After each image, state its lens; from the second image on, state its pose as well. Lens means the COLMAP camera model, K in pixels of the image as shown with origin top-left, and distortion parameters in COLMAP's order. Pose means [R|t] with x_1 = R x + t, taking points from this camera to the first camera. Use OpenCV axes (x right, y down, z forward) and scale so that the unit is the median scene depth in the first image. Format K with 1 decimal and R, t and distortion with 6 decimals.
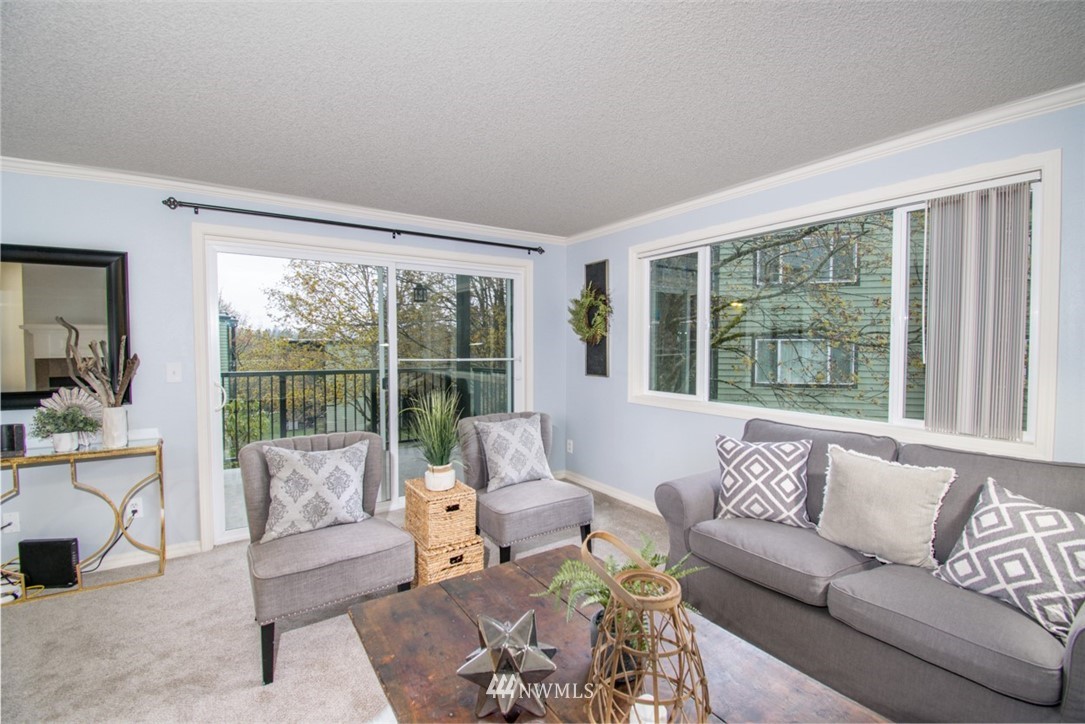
lens RADIAL K [[484.6, 0, 548.4], [0, 484.6, 363.1], [0, 0, 1]] dist [0.012656, -0.021012]
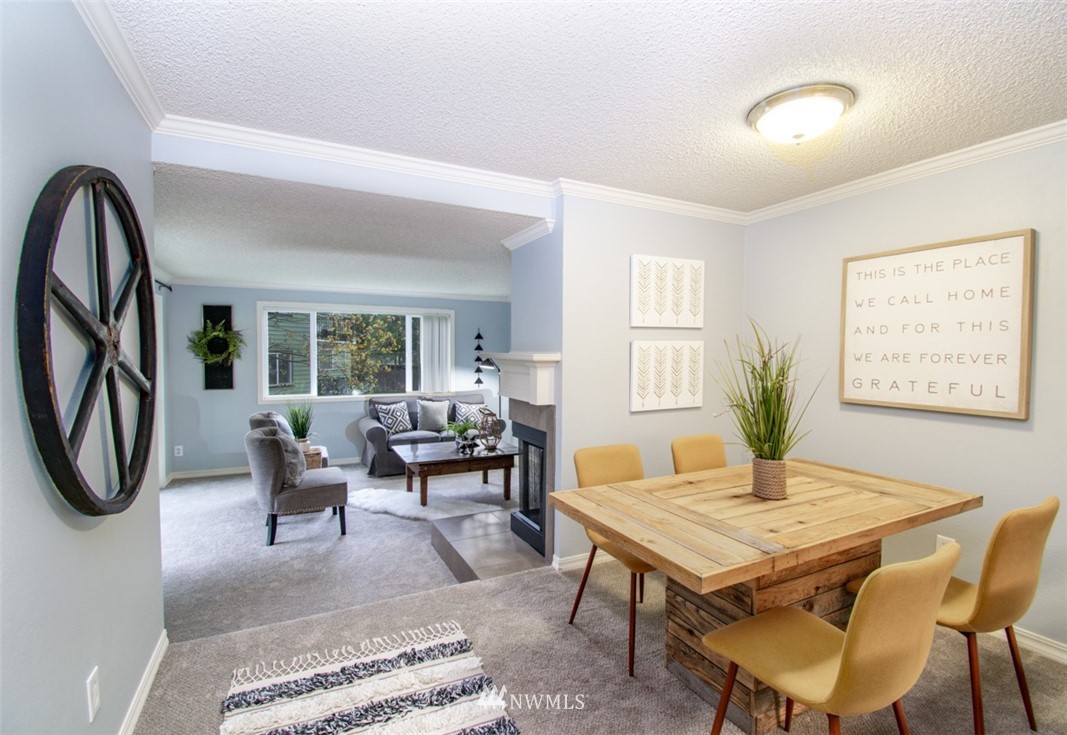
lens RADIAL K [[487.3, 0, 533.5], [0, 487.3, 367.5], [0, 0, 1]] dist [-0.000919, -0.000208]
pose [[0.124920, -0.030381, 0.991702, -1.248365], [0.031166, 0.999158, 0.026684, -0.047310], [-0.991677, 0.027574, 0.125761, -0.036369]]
